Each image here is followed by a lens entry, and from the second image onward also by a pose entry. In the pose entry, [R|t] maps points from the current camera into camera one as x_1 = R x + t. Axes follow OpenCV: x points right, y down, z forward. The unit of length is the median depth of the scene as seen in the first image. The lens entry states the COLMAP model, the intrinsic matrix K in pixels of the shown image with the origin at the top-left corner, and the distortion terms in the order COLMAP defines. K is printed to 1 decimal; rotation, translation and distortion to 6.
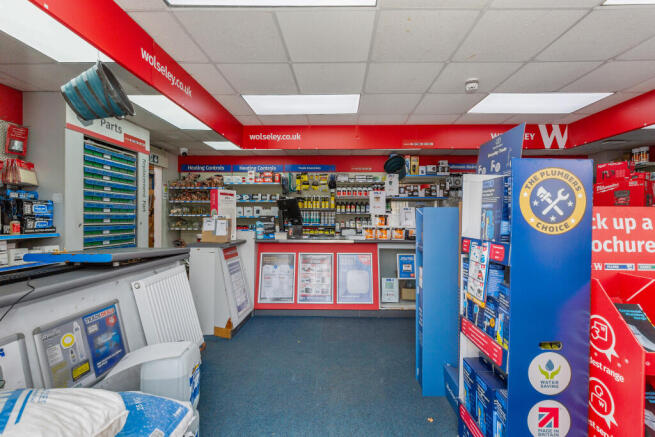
lens RADIAL K [[300.5, 0, 325.3], [0, 300.5, 218.2], [0, 0, 1]] dist [0.003235, 0.000402]
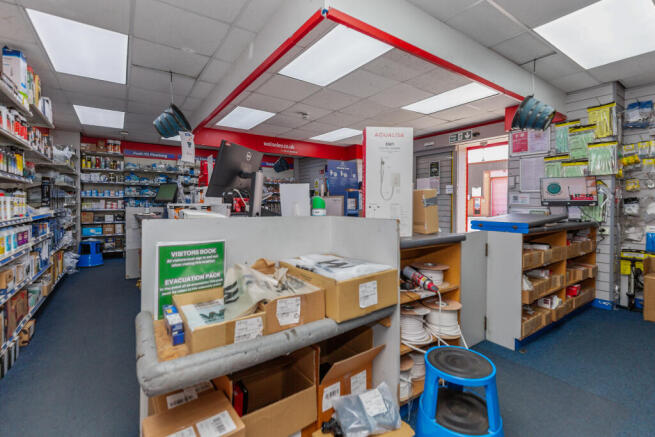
lens RADIAL K [[300.5, 0, 327.2], [0, 300.5, 202.5], [0, 0, 1]] dist [0.003235, 0.000402]
pose [[-0.599598, -0.008738, 0.800254, -0.421575], [-0.004531, 0.999961, 0.007524, 0.009643], [-0.800289, 0.000886, -0.599614, 0.895565]]
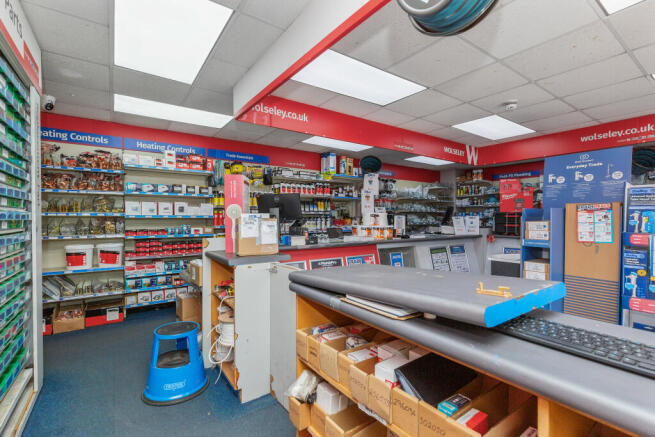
lens RADIAL K [[300.5, 0, 323.5], [0, 300.5, 220.6], [0, 0, 1]] dist [0.003235, 0.000402]
pose [[0.806300, -0.007927, 0.591454, -0.376619], [0.003139, 0.999953, 0.009122, -0.000616], [-0.591499, -0.005498, 0.806287, 0.221053]]
